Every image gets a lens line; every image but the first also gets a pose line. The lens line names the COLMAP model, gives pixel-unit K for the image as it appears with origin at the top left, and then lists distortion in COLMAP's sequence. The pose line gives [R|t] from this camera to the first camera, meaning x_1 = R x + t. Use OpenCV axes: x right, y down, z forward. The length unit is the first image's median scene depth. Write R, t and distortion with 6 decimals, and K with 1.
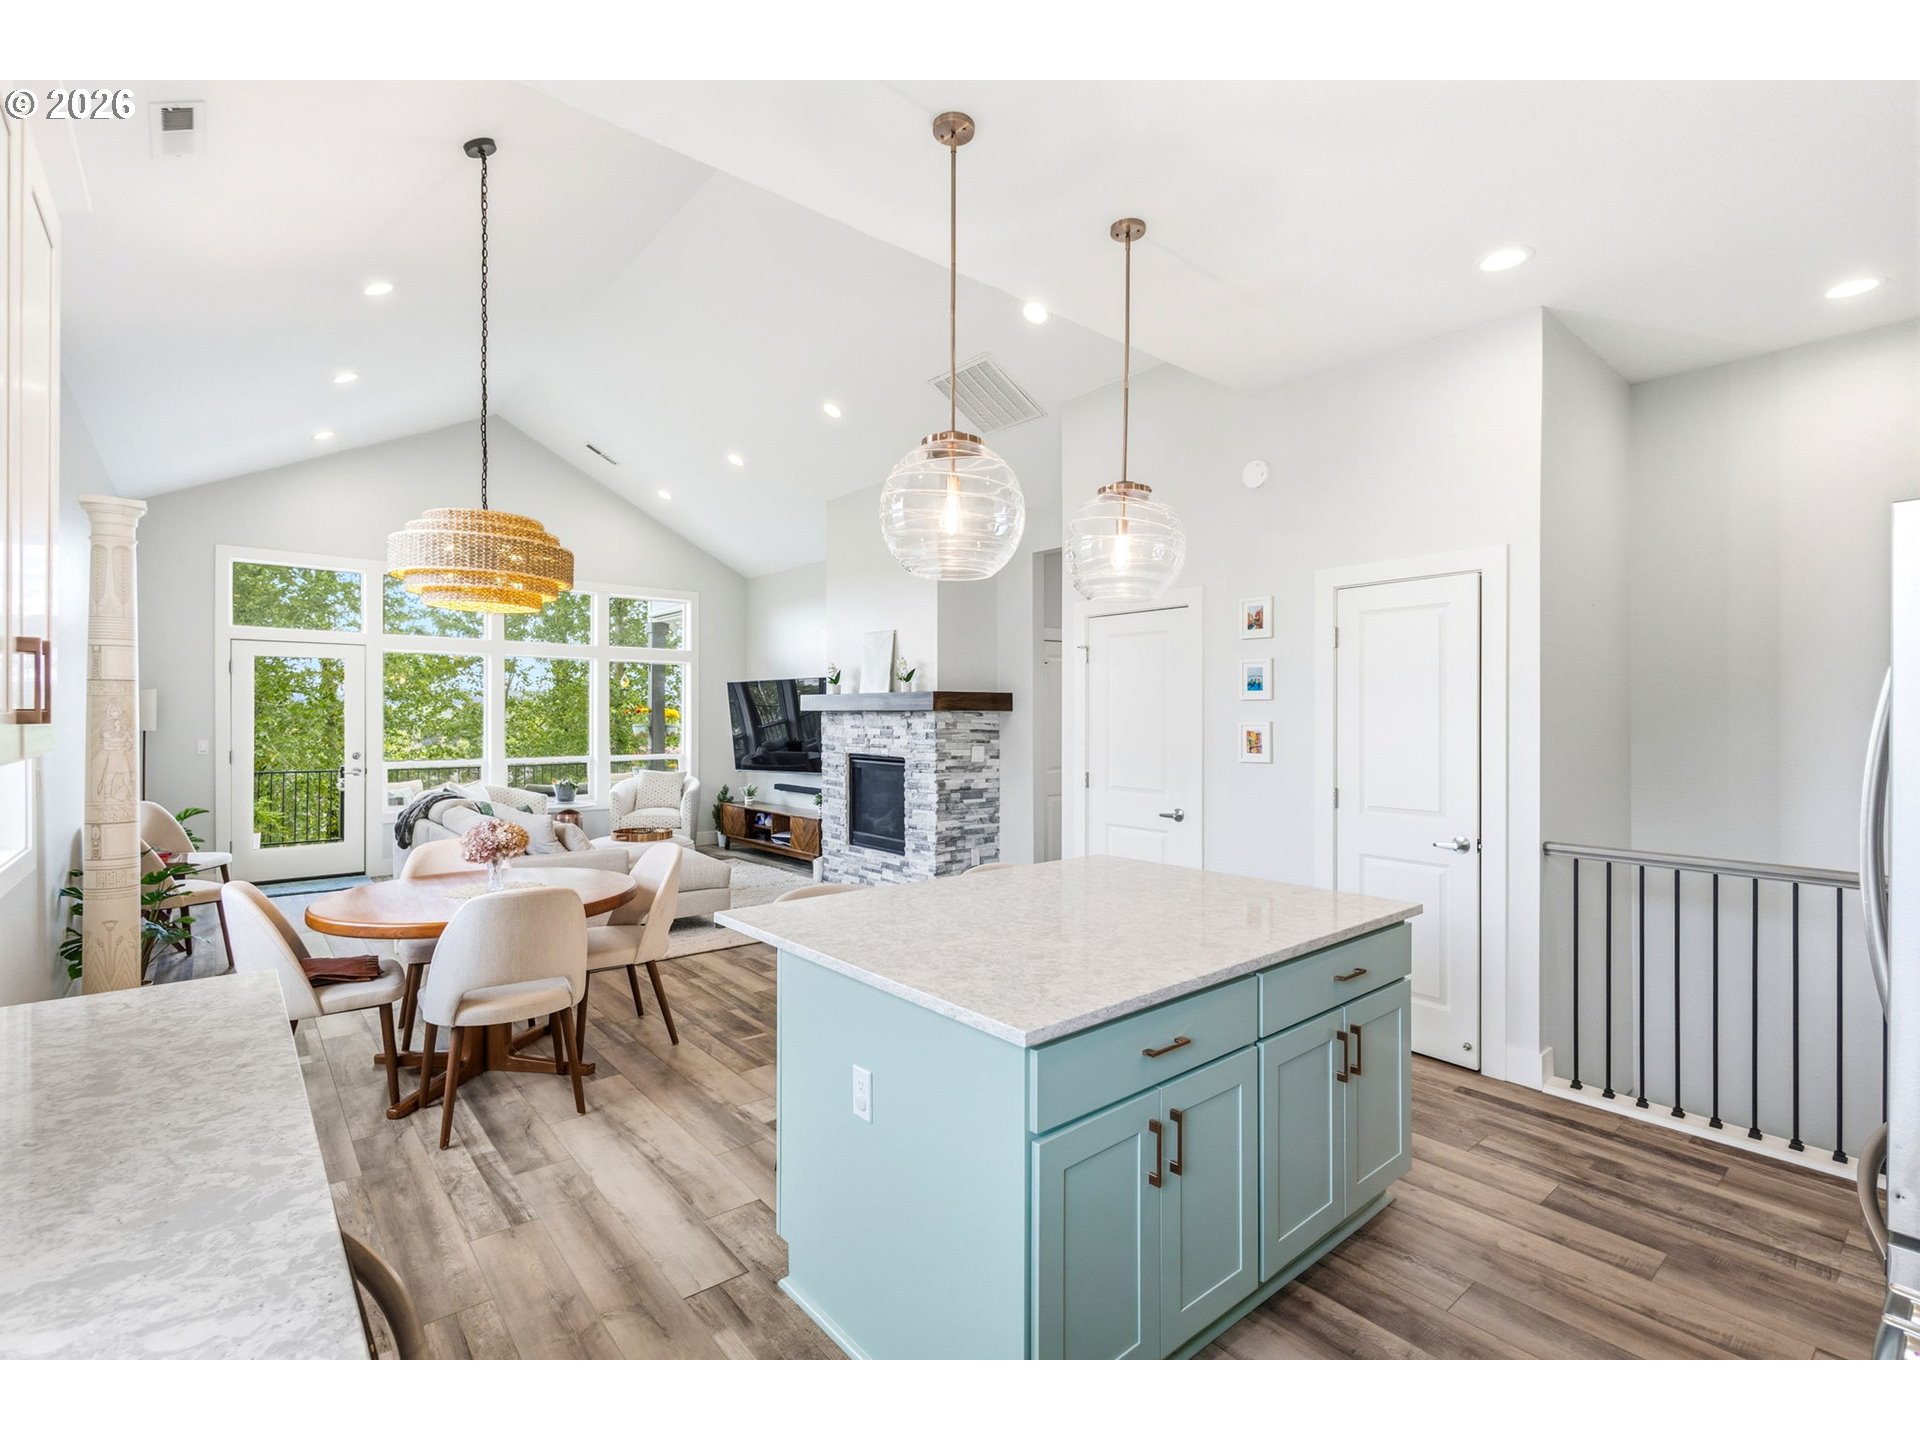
lens RADIAL K [[889.9, 0, 963.7], [0, 889.9, 715.4], [0, 0, 1]] dist [-0.000400, -0.001500]
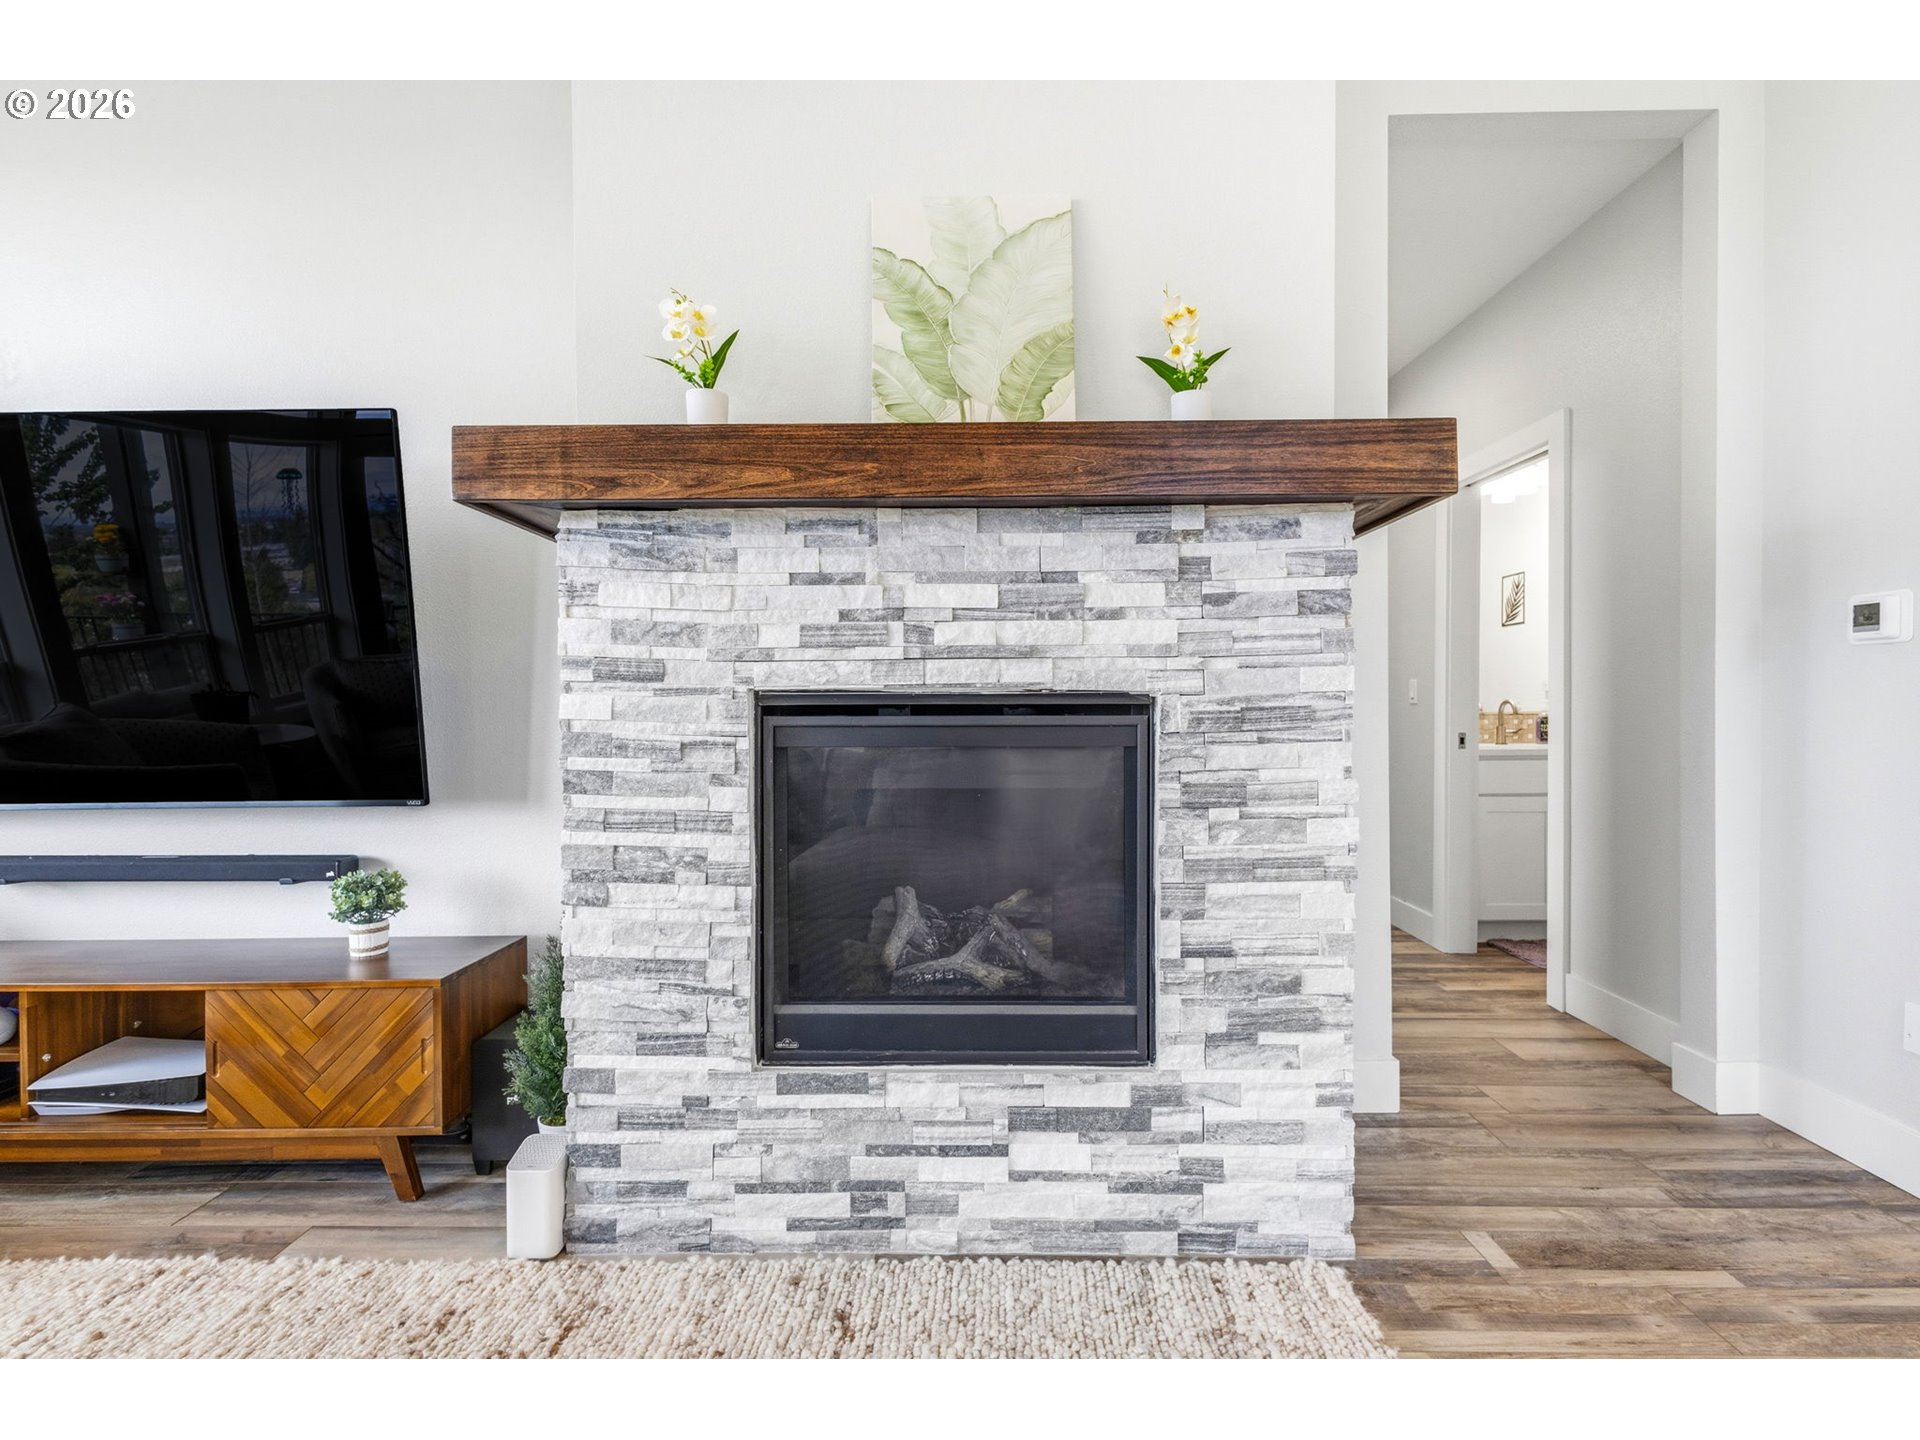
lens RADIAL K [[889.9, 0, 956.1], [0, 889.9, 714.6], [0, 0, 1]] dist [-0.000400, -0.001500]
pose [[0.651041, -0.008069, 0.759000, -0.288994], [0.005693, 0.999967, 0.005748, 0.049963], [-0.759021, 0.000578, 0.651066, 0.832627]]
